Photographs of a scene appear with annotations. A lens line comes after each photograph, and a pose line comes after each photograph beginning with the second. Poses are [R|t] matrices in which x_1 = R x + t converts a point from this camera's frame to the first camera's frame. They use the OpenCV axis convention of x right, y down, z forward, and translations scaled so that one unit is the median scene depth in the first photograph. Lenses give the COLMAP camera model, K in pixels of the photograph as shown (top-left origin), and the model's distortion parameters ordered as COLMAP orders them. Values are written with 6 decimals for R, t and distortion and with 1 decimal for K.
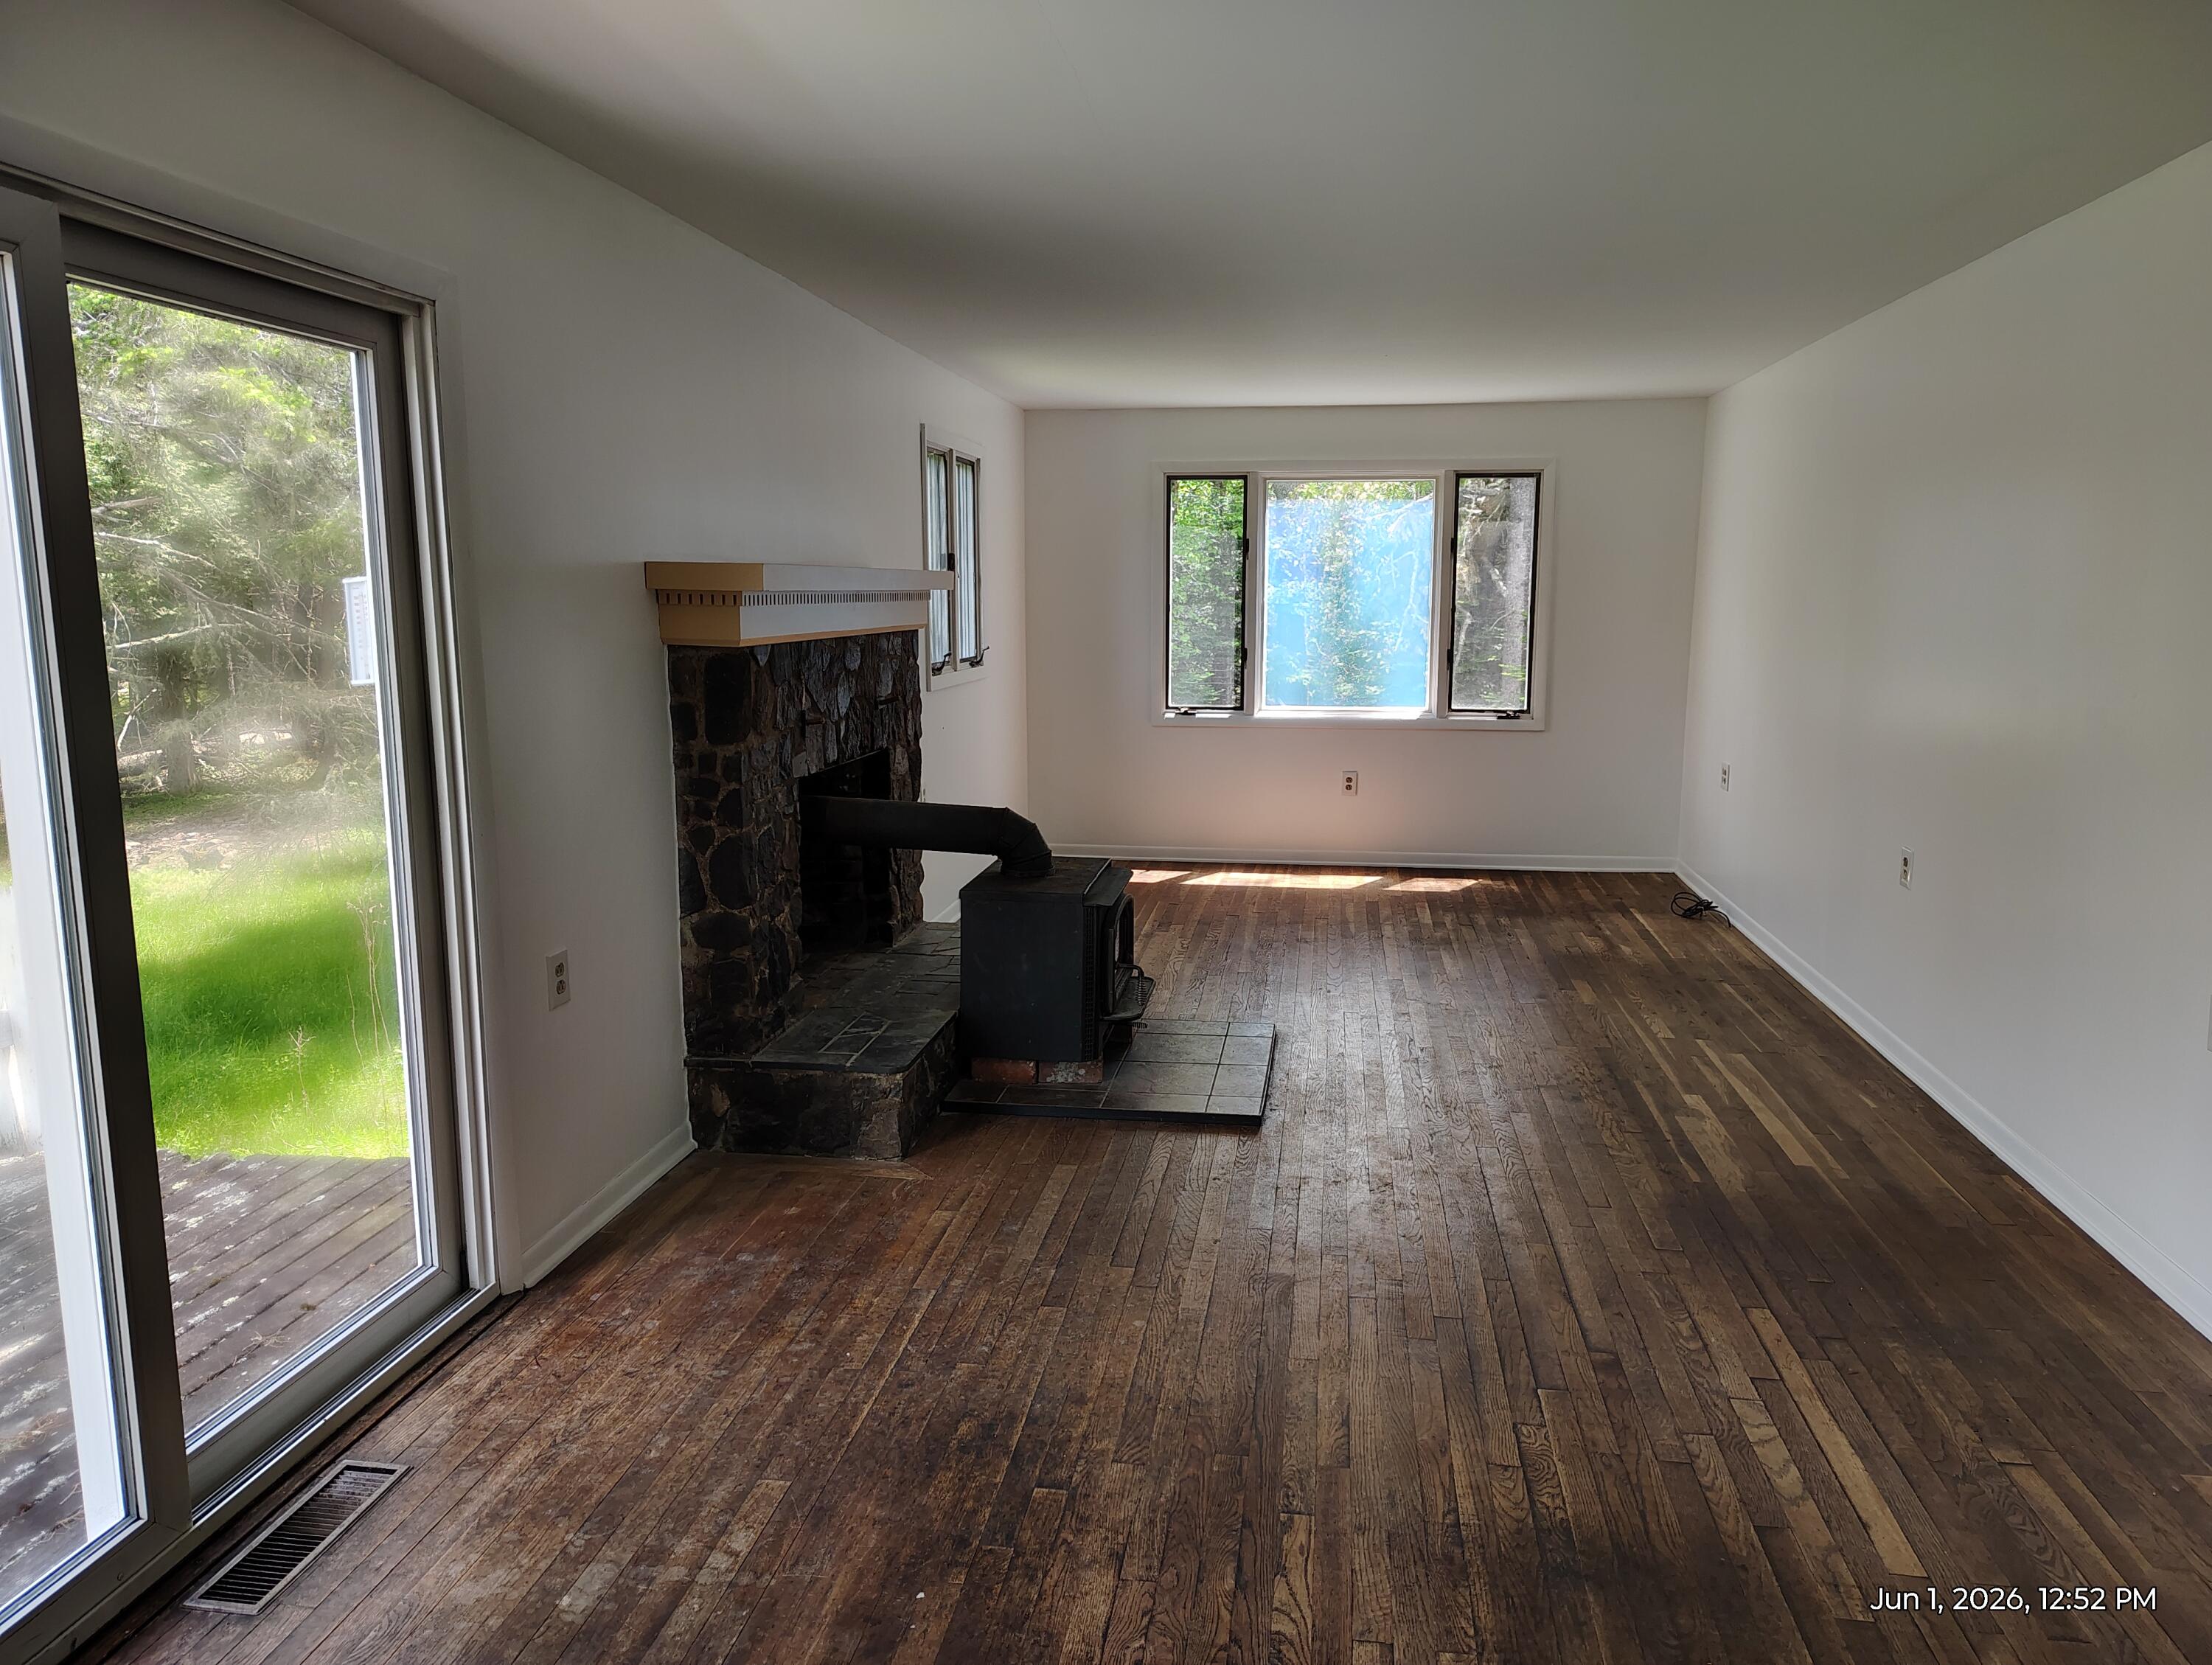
lens RADIAL K [[1558.2, 0, 1106.0], [0, 1558.2, 832.5], [0, 0, 1]] dist [0.003297, -0.000061]
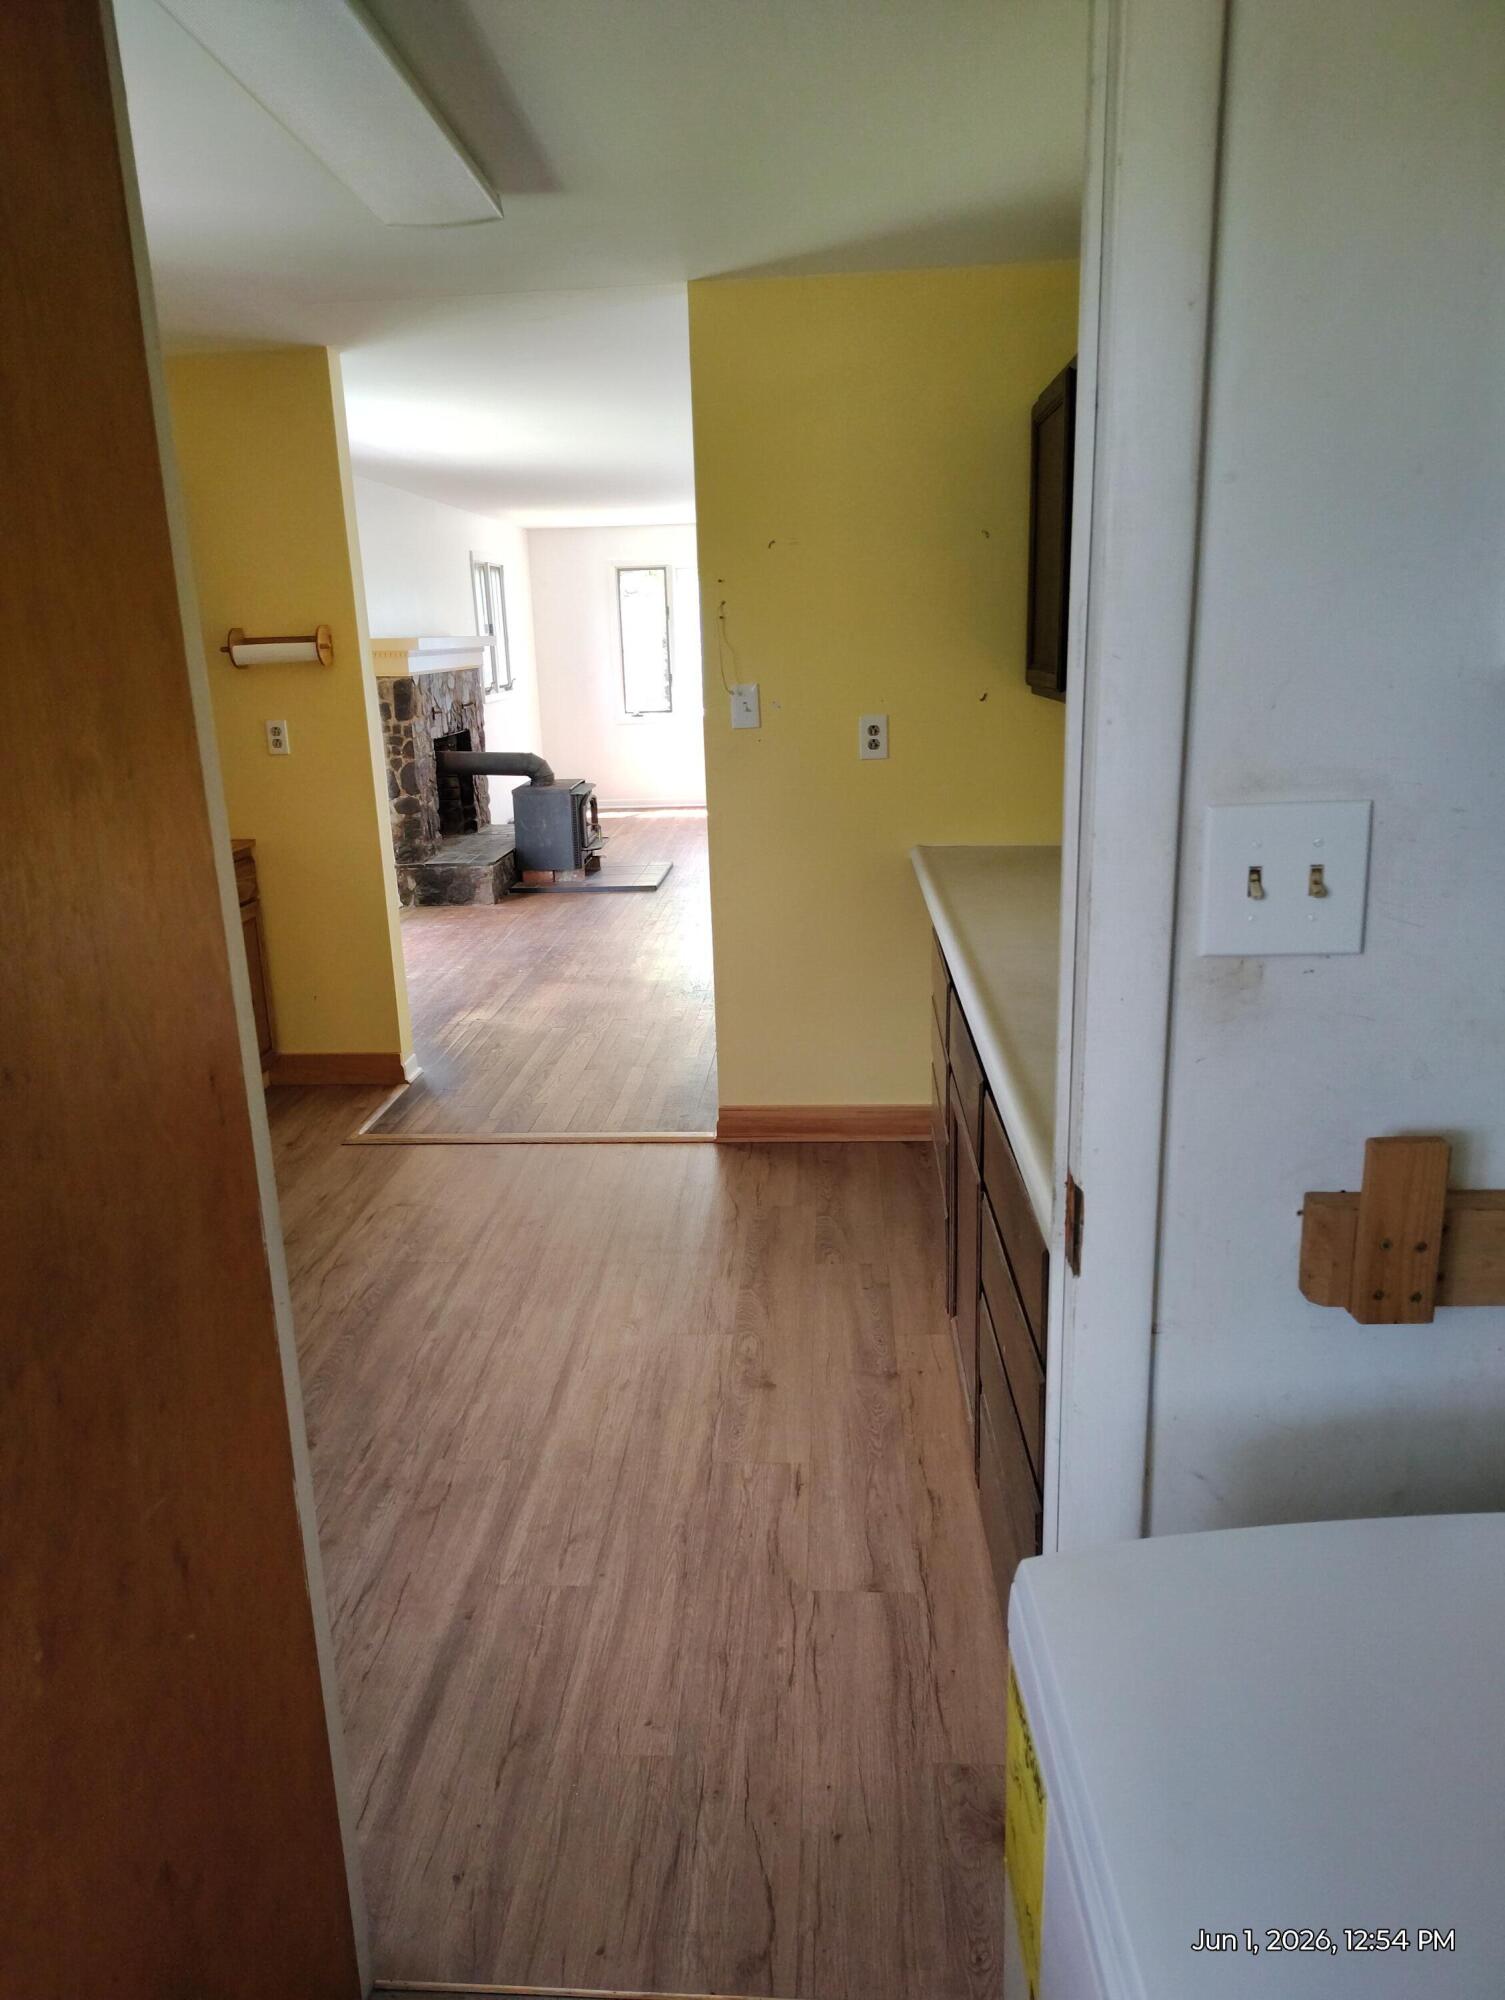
lens RADIAL K [[1408.8, 0, 685.6], [0, 1408.8, 1012.1], [0, 0, 1]] dist [0.003297, -0.000061]
pose [[0.997847, -0.051202, 0.040983, 0.044621], [0.046587, 0.993212, 0.106579, 0.133753], [-0.046162, -0.104440, 0.993459, -0.883617]]
